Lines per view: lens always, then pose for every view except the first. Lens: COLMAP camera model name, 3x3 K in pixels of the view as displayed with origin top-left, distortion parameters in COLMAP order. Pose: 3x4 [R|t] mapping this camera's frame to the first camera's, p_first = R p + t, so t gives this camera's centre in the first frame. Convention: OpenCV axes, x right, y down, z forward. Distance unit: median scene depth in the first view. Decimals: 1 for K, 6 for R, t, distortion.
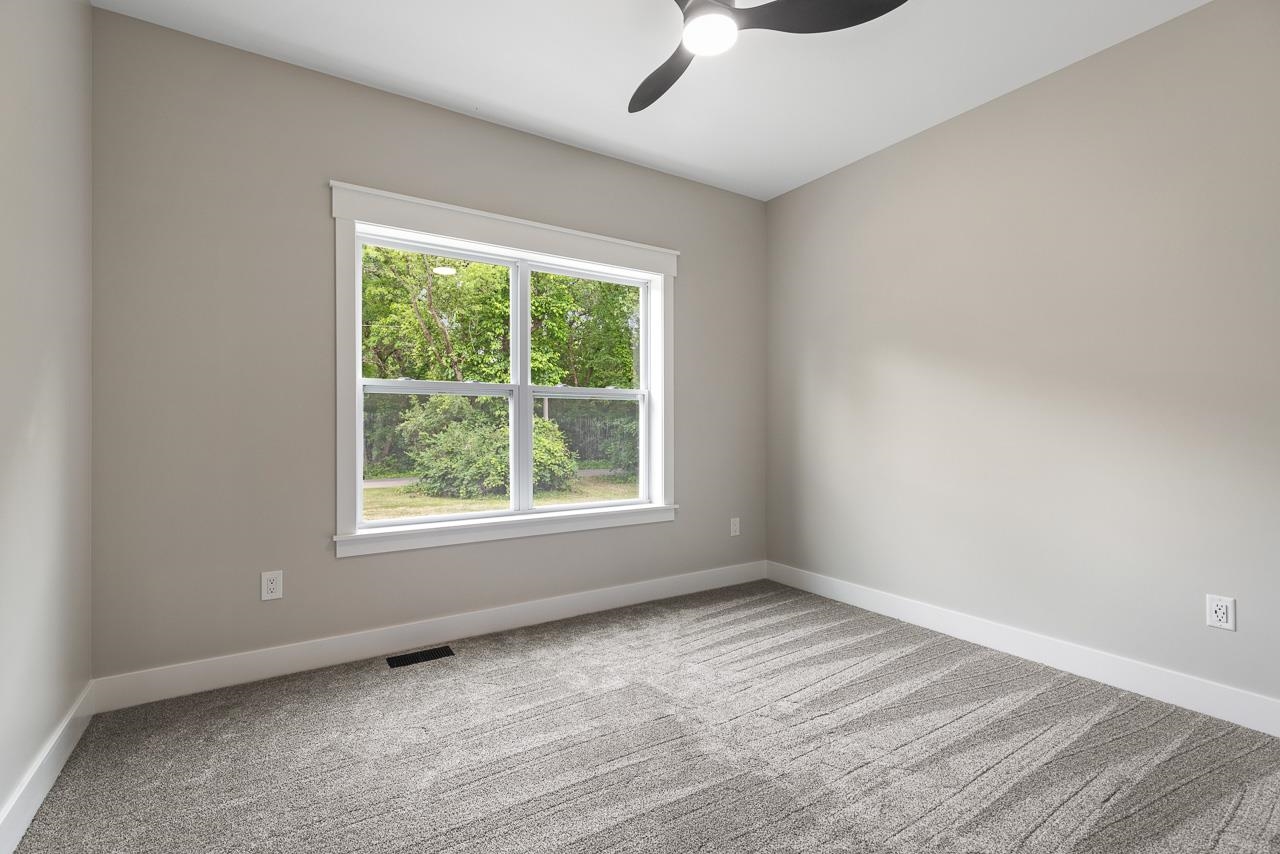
lens RADIAL K [[580.0, 0, 635.0], [0, 580.0, 422.8], [0, 0, 1]] dist [0.009585, -0.001544]
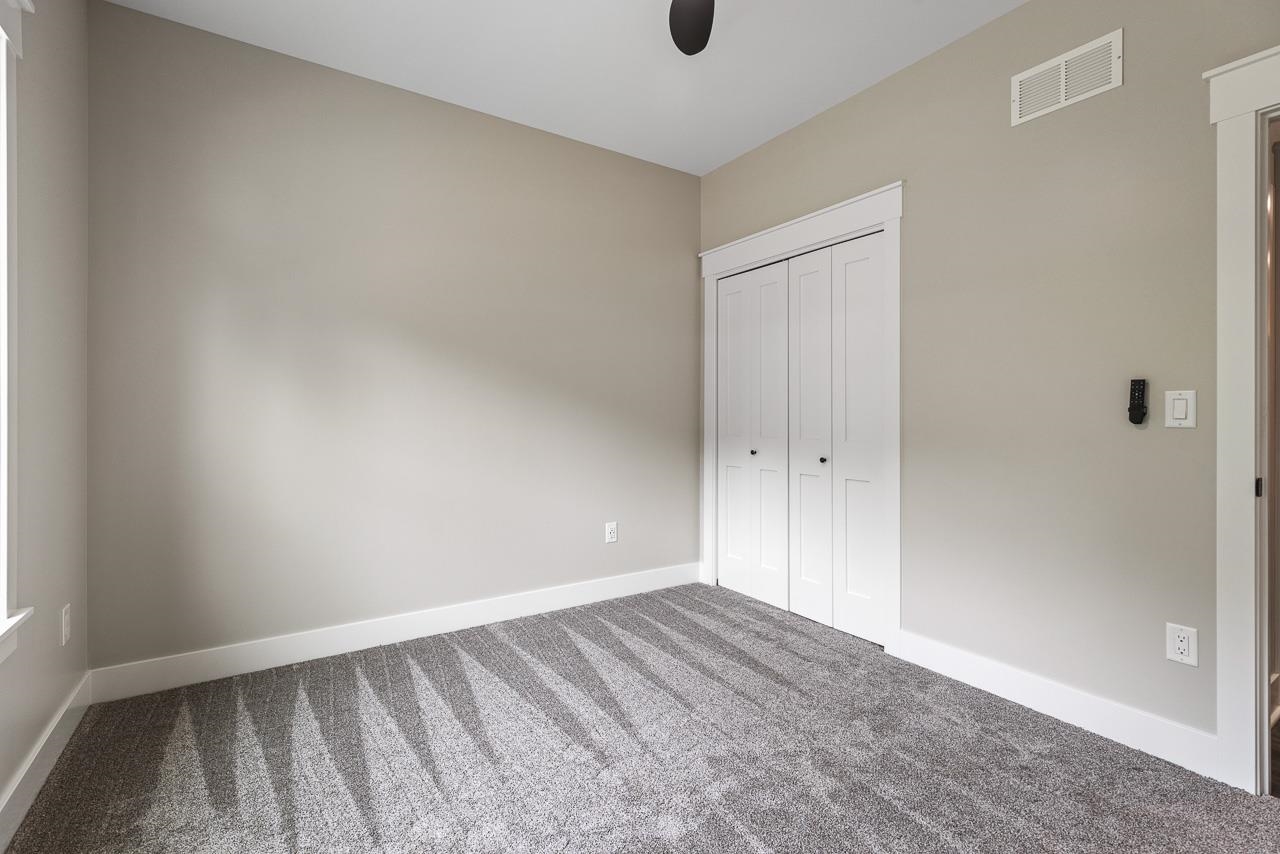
lens RADIAL K [[580.0, 0, 637.9], [0, 580.0, 419.6], [0, 0, 1]] dist [0.009585, -0.001544]
pose [[-0.012655, -0.008294, 0.999886, -0.459484], [-0.004074, 0.999958, 0.008243, 0.001656], [-0.999912, -0.003970, -0.012689, 0.746575]]
